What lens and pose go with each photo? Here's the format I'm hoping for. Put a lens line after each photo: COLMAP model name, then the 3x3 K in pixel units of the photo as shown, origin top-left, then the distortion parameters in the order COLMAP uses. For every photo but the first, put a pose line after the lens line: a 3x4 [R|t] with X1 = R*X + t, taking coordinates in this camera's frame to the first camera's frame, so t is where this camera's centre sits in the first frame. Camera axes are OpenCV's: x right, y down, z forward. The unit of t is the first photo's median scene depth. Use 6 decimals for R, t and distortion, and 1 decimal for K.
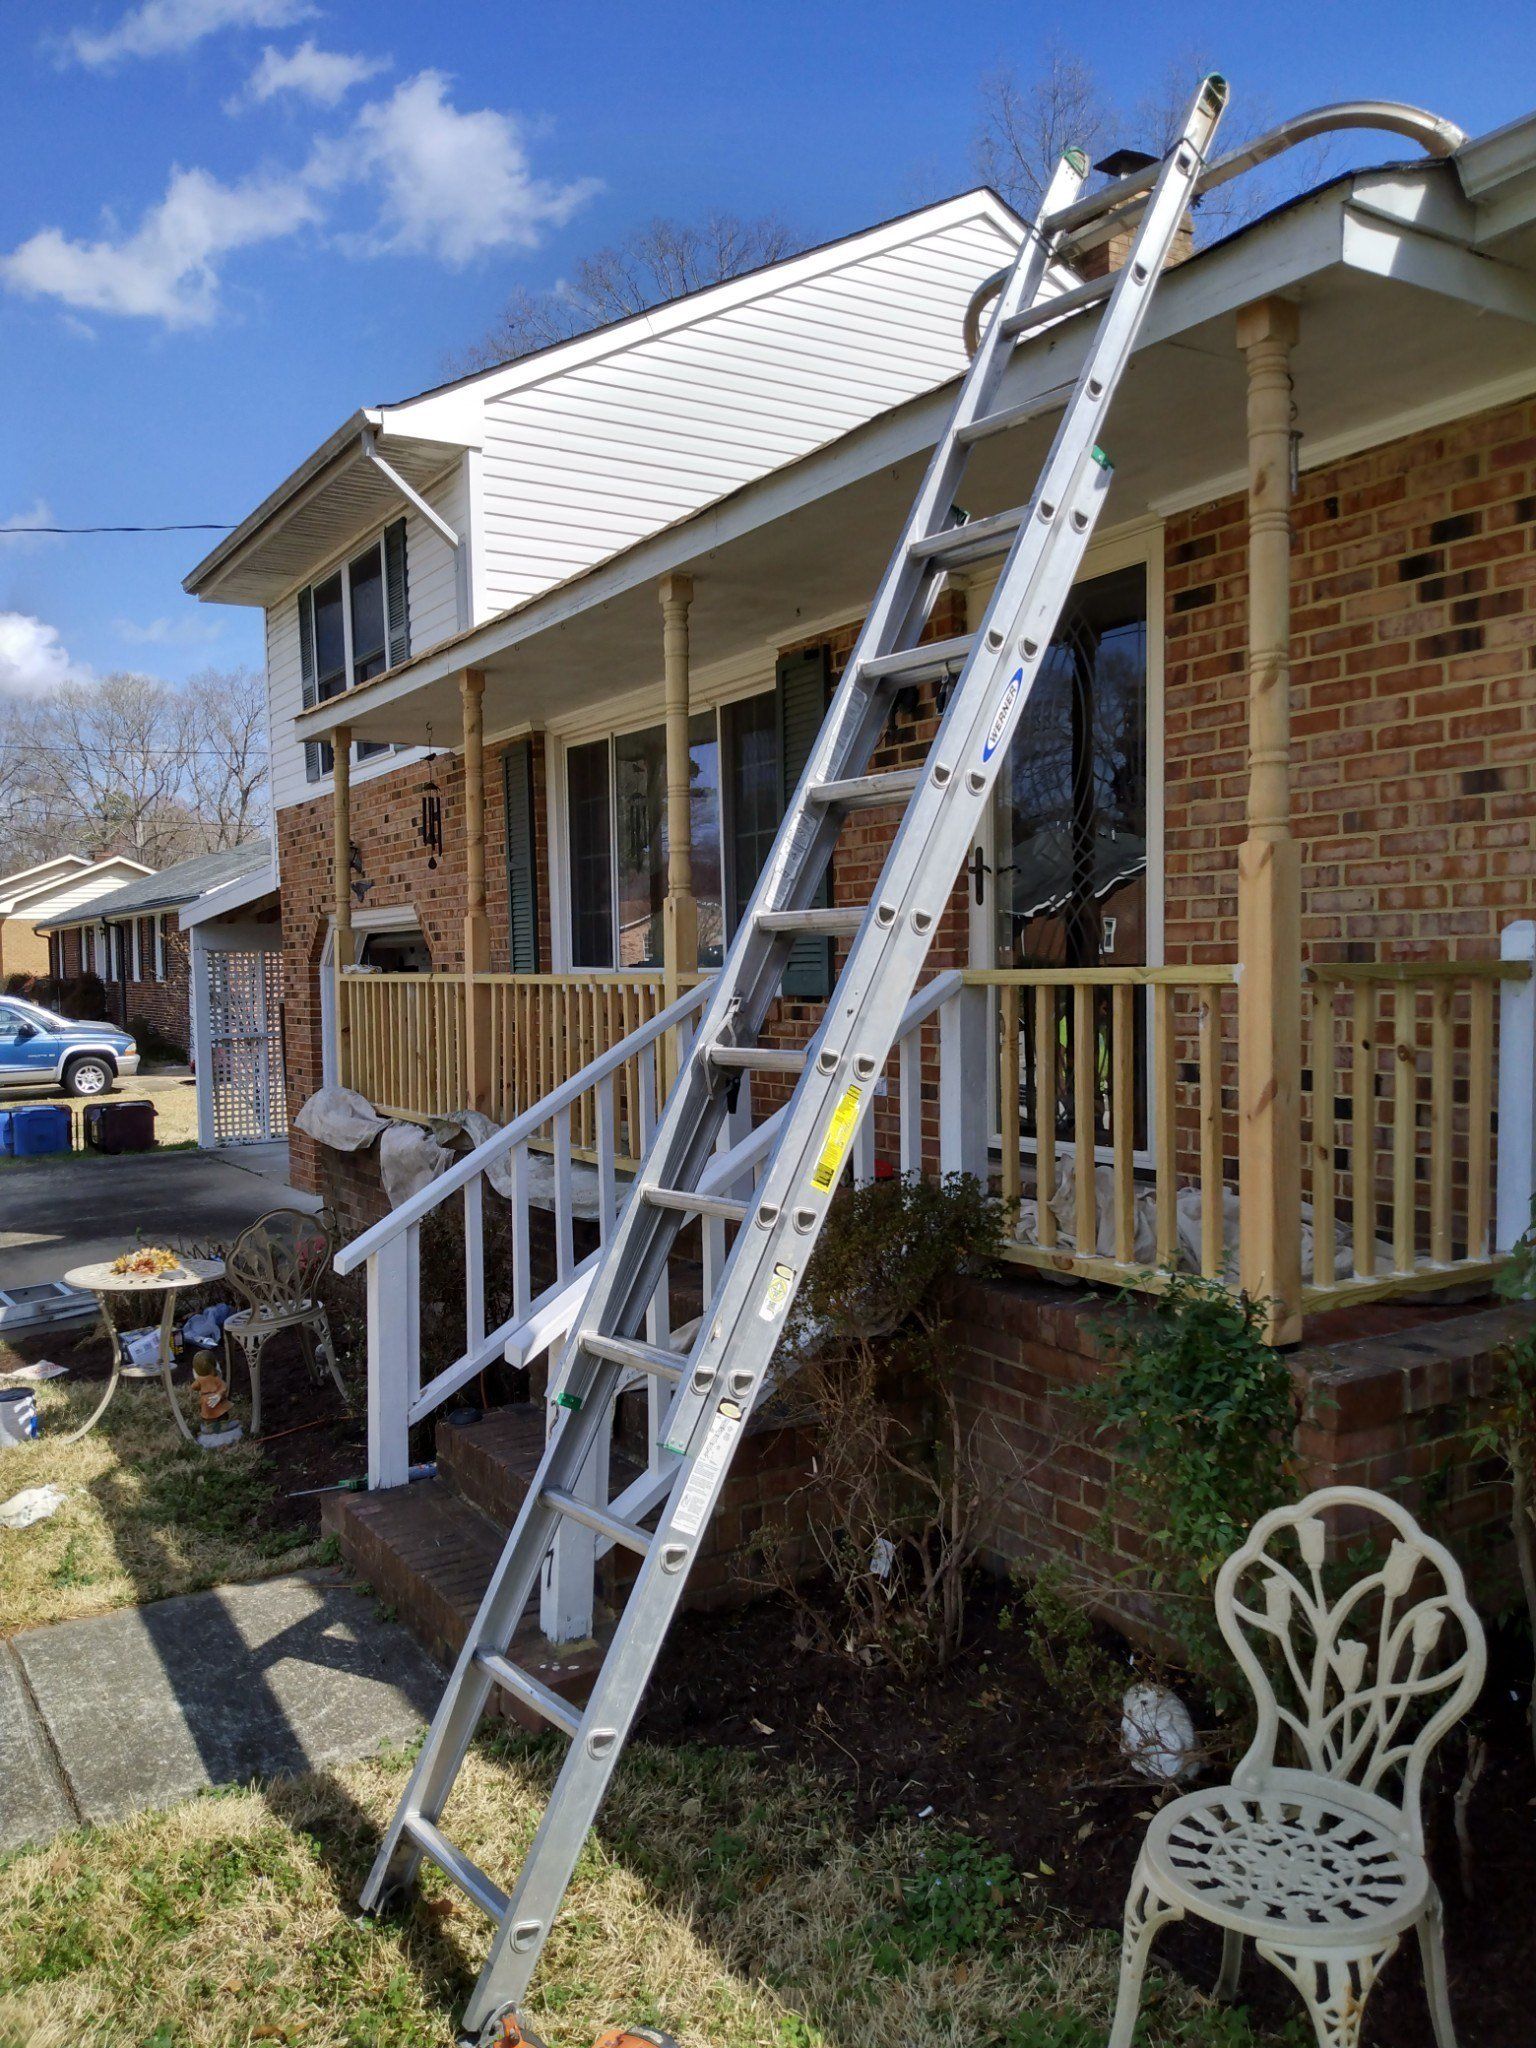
lens RADIAL K [[1547.8, 0, 769.4], [0, 1547.8, 1025.4], [0, 0, 1]] dist [0.057669, -0.101995]
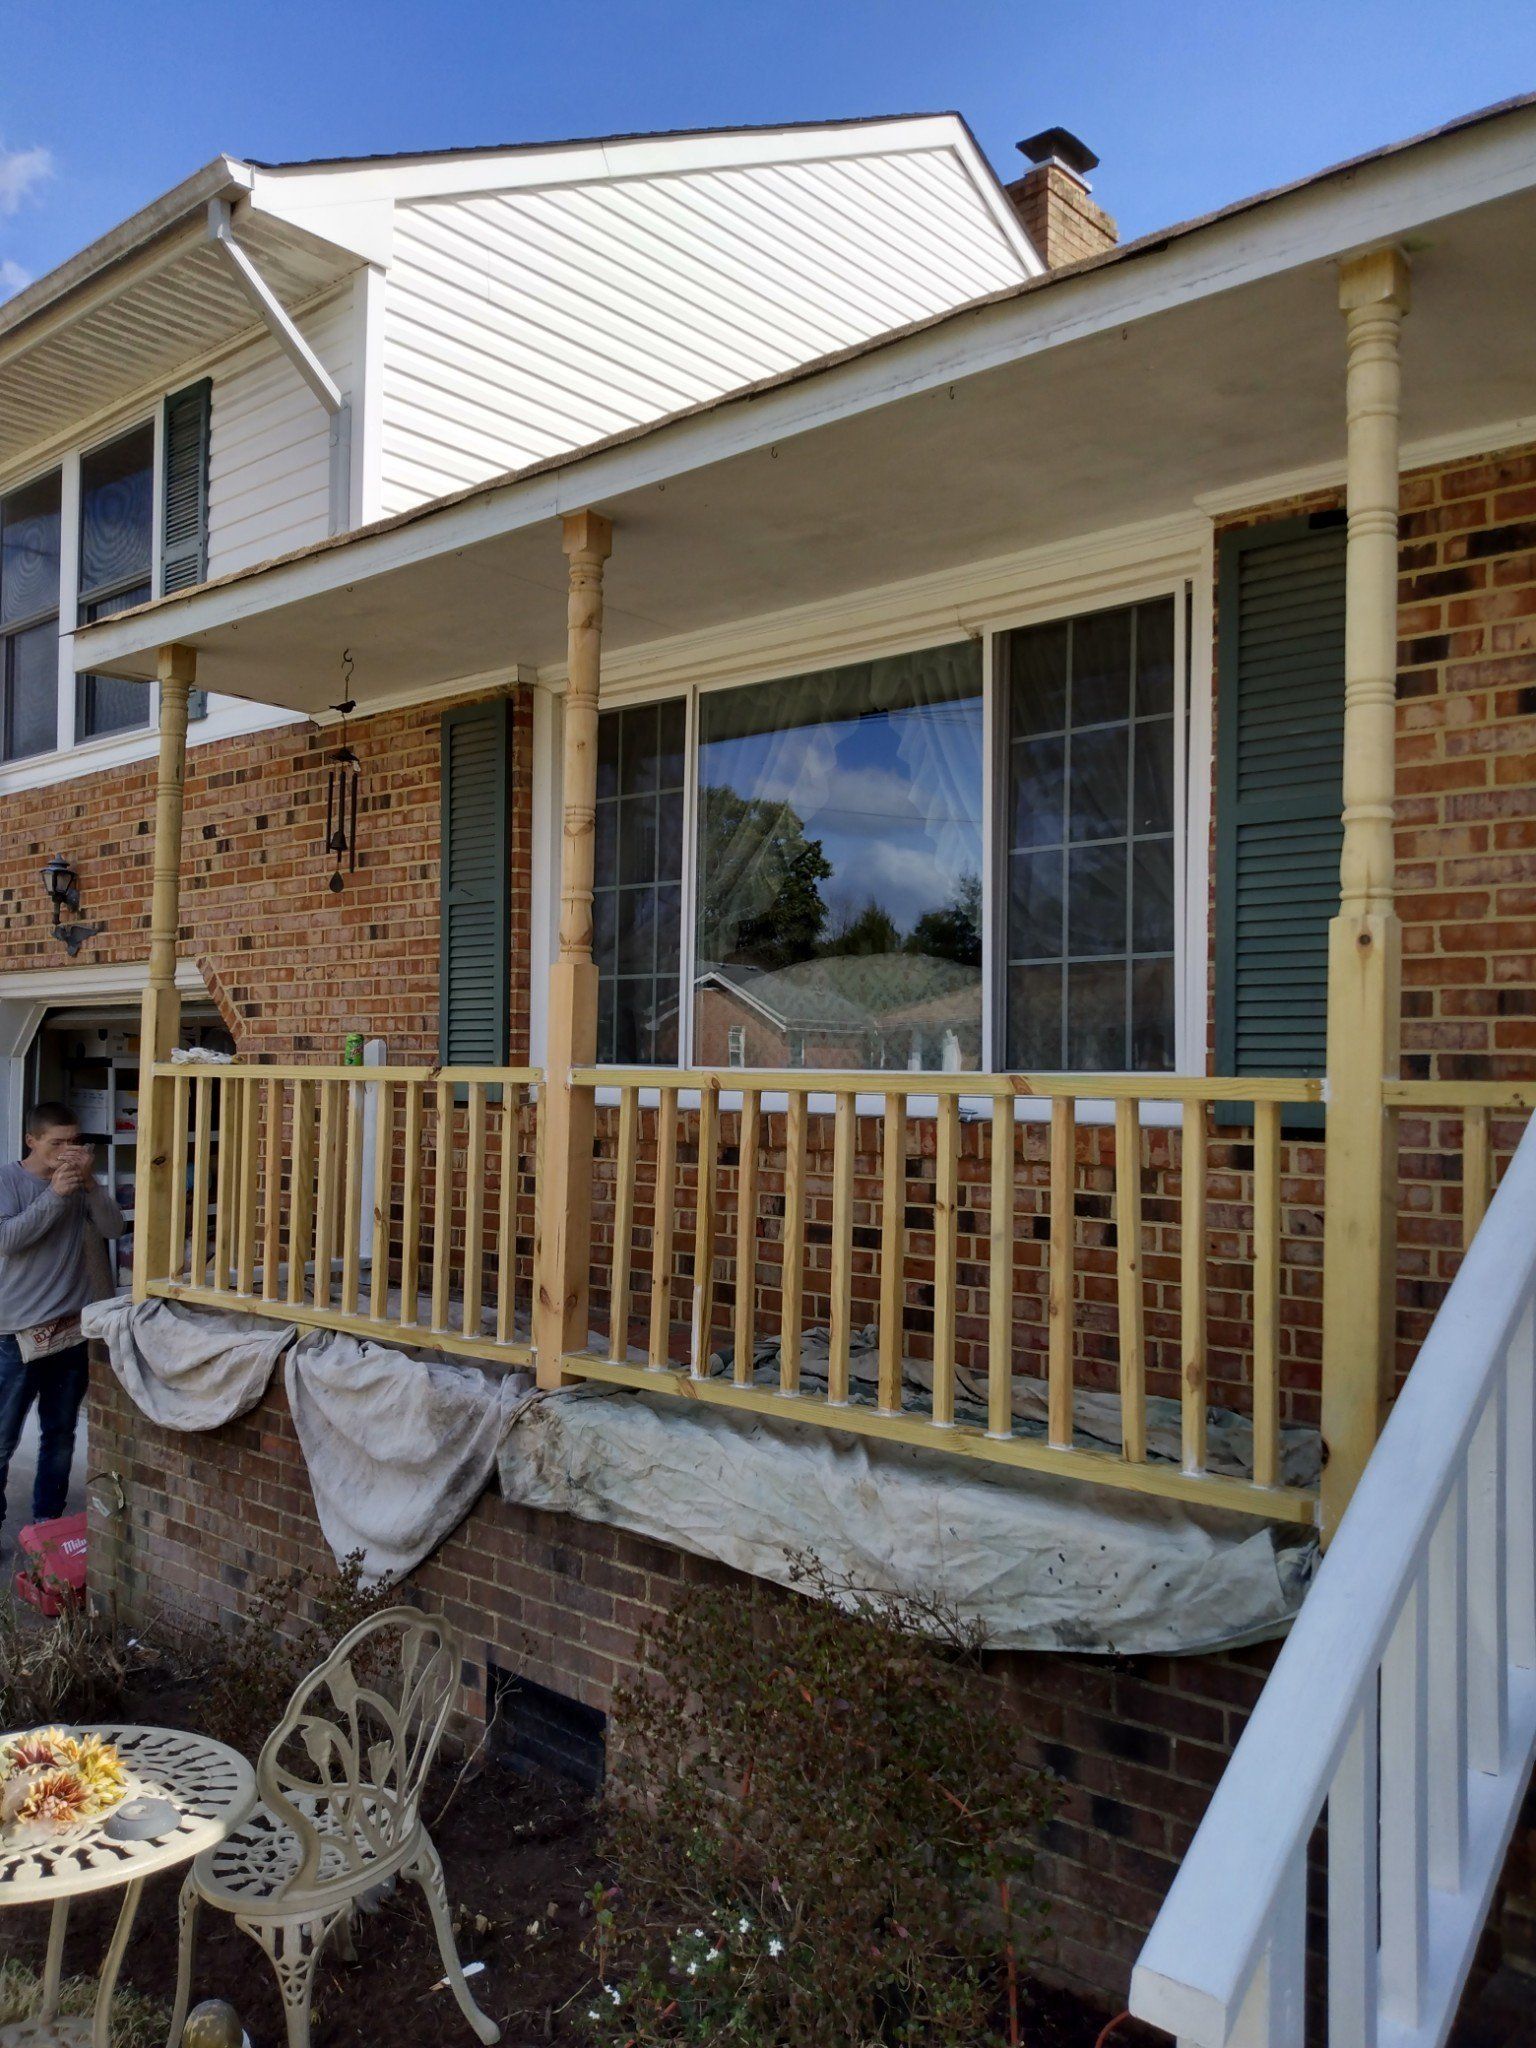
lens RADIAL K [[1608.5, 0, 765.8], [0, 1608.5, 995.1], [0, 0, 1]] dist [0.032299, -0.006711]
pose [[0.958336, 0.036604, 0.283287, -0.213584], [-0.011433, 0.995876, -0.090002, -0.006411], [-0.285413, 0.083013, 0.954803, 0.328261]]
